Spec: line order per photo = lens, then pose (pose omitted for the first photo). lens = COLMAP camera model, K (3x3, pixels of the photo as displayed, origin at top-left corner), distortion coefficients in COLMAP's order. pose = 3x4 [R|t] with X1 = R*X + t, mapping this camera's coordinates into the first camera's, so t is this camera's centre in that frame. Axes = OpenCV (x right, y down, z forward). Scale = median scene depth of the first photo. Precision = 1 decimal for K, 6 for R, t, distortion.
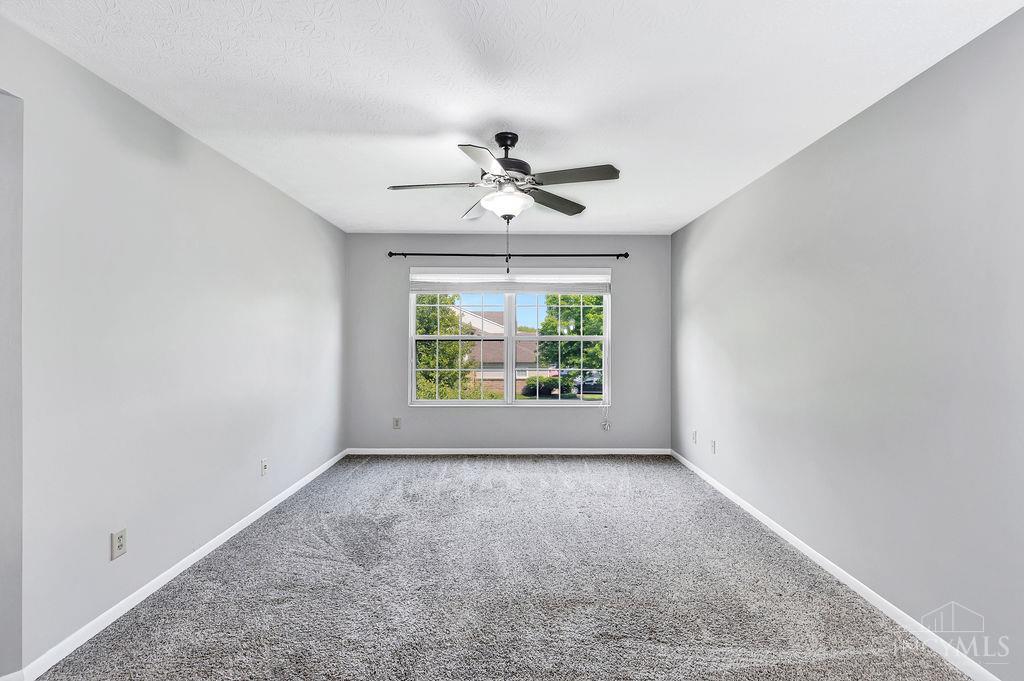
lens RADIAL K [[468.5, 0, 509.9], [0, 468.5, 335.8], [0, 0, 1]] dist [0.012553, -0.002957]
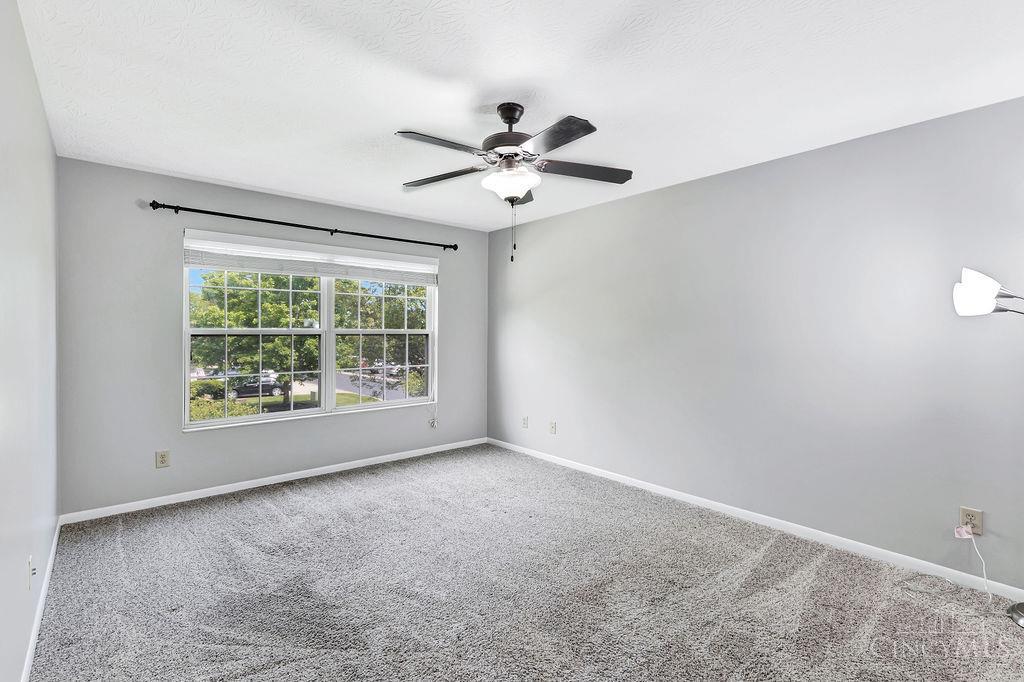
lens RADIAL K [[486.8, 0, 513.8], [0, 486.8, 340.9], [0, 0, 1]] dist [0.015124, -0.001208]
pose [[0.755926, -0.014345, 0.654500, -0.327706], [-0.002423, 0.999692, 0.024710, -0.001221], [-0.654652, -0.020265, 0.755659, 0.147302]]
